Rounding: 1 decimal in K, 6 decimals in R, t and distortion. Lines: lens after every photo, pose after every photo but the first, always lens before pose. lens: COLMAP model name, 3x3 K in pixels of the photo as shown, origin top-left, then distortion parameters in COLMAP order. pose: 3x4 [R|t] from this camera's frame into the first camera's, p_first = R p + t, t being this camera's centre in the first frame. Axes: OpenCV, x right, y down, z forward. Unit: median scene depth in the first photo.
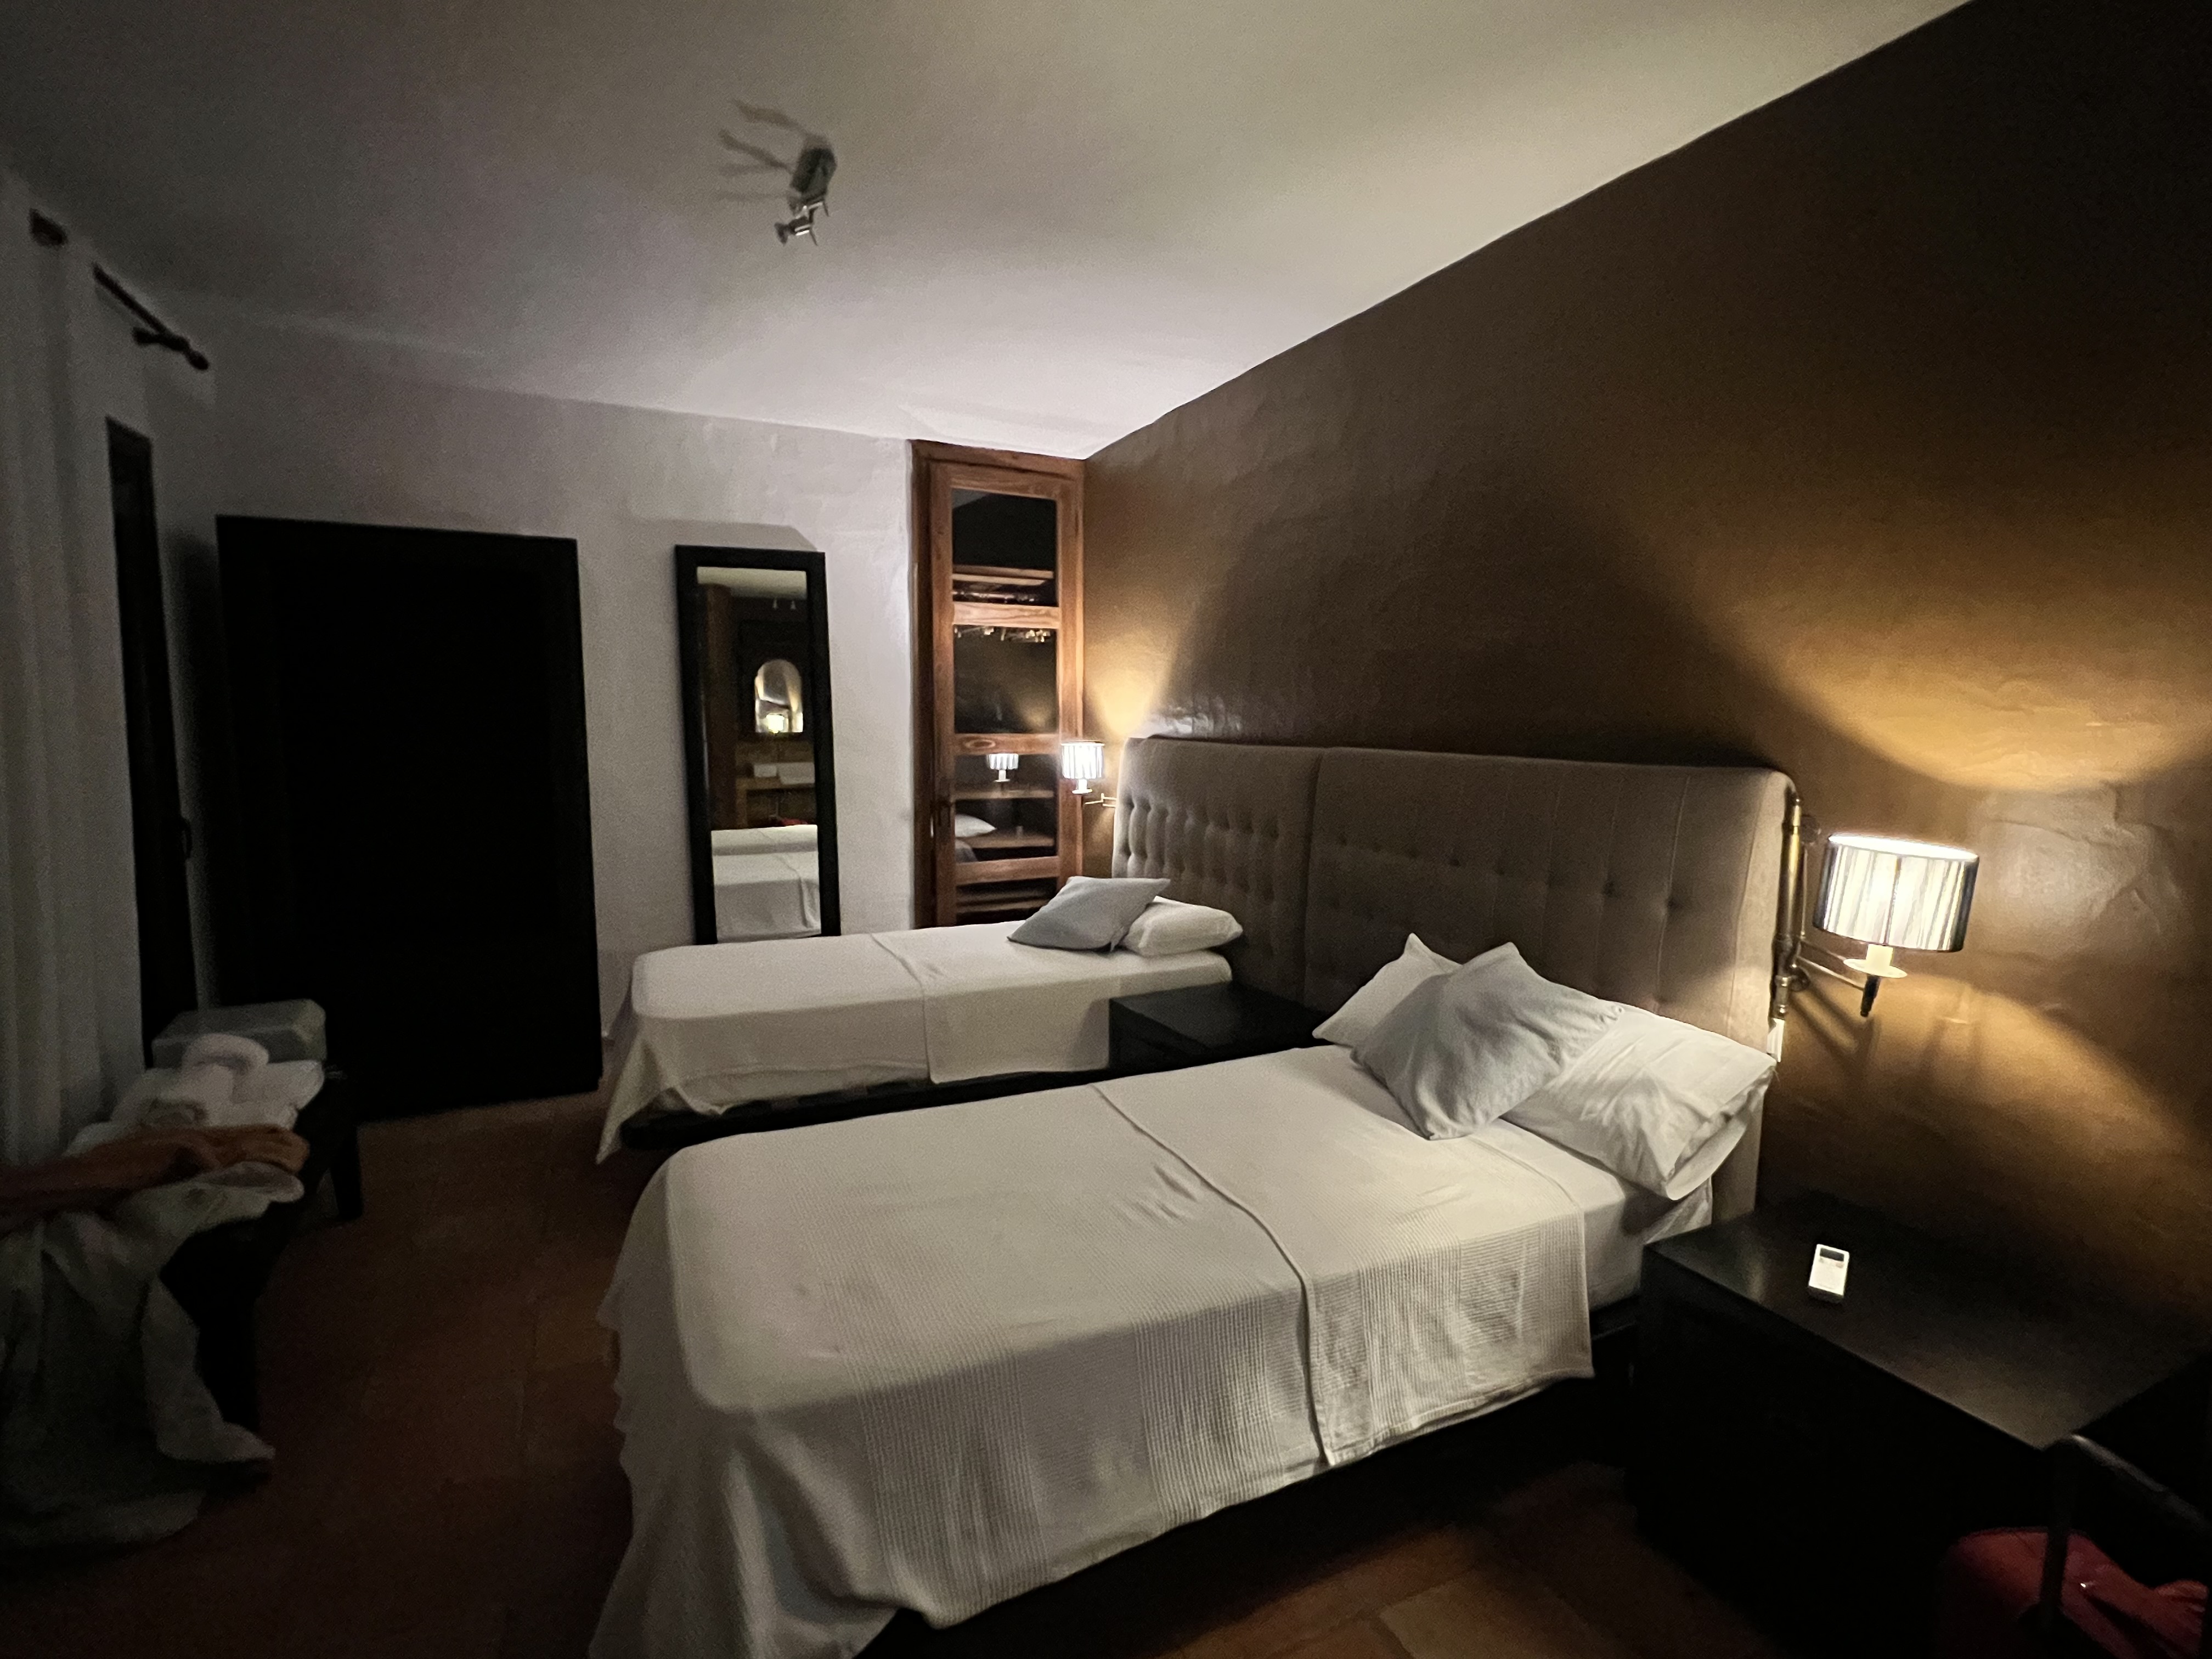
lens RADIAL K [[1058.2, 0, 1106.0], [0, 1058.2, 829.5], [0, 0, 1]] dist [-0.000138, -0.000025]
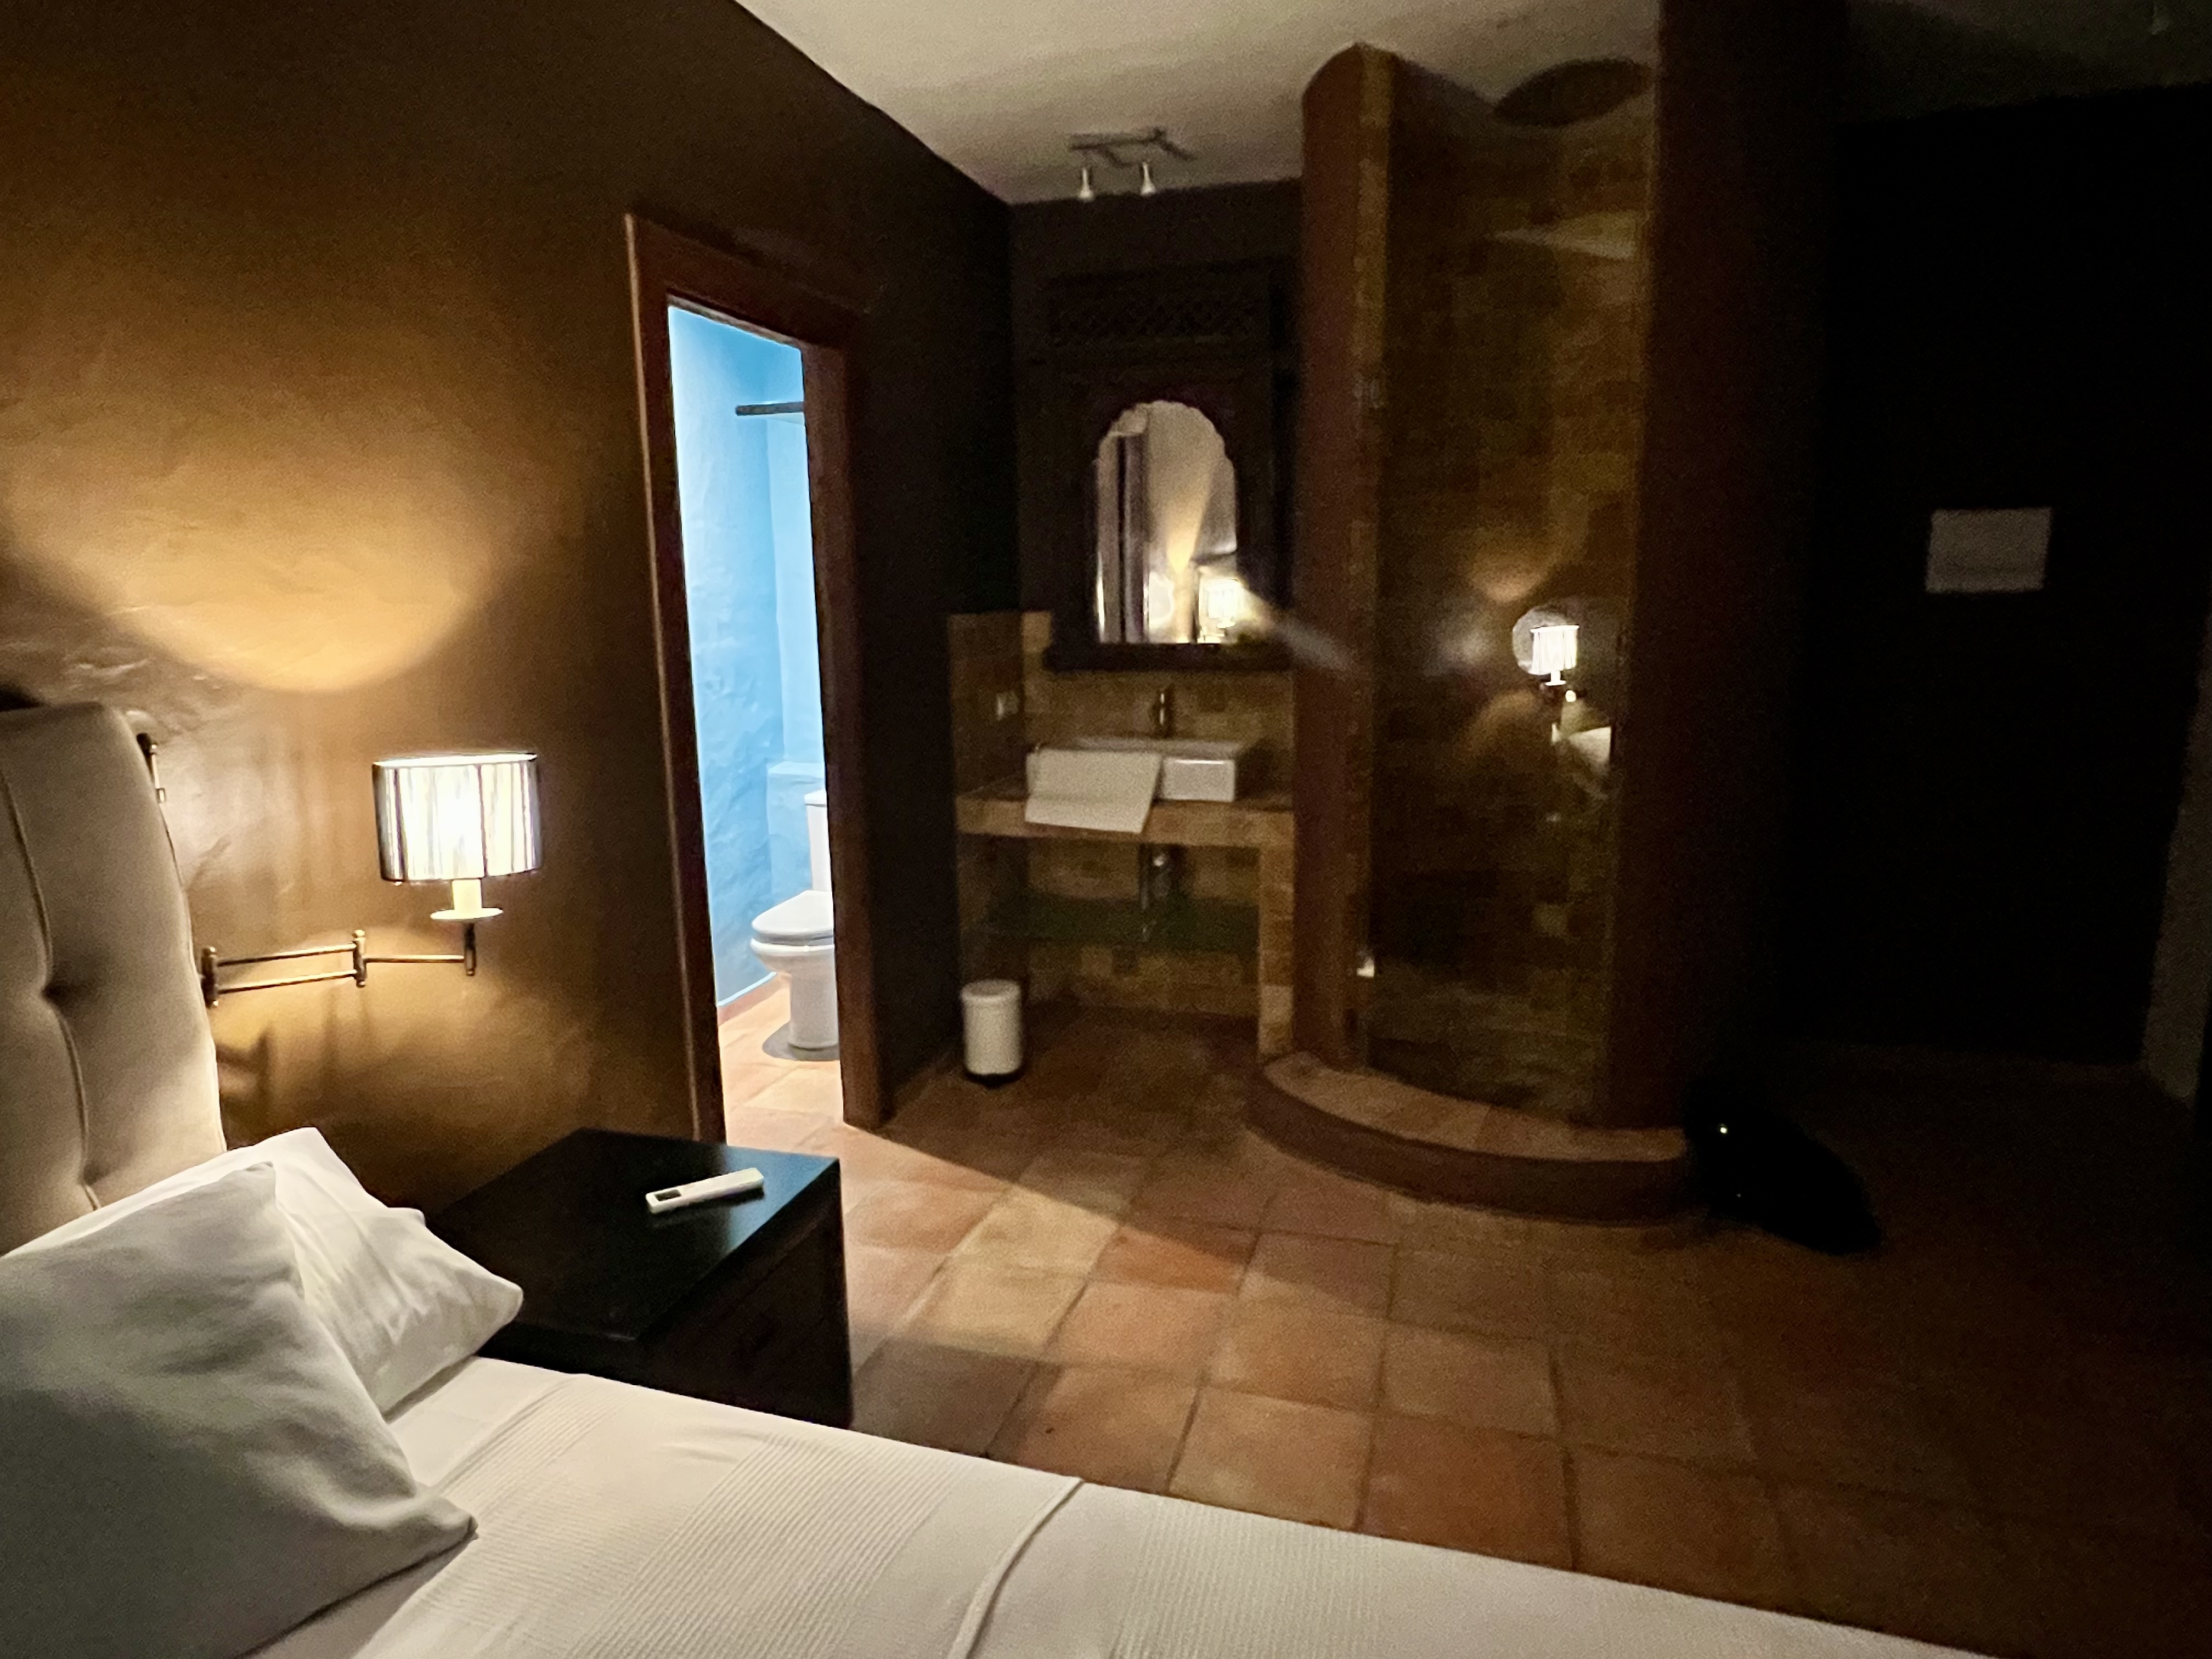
lens RADIAL K [[1319.5, 0, 1106.0], [0, 1319.5, 829.5], [0, 0, 1]] dist [-0.000802, -0.000292]
pose [[-0.736028, -0.116335, 0.666880, -0.256728], [0.088525, 0.960123, 0.265194, -0.135637], [-0.671138, 0.254226, -0.696378, 1.171773]]
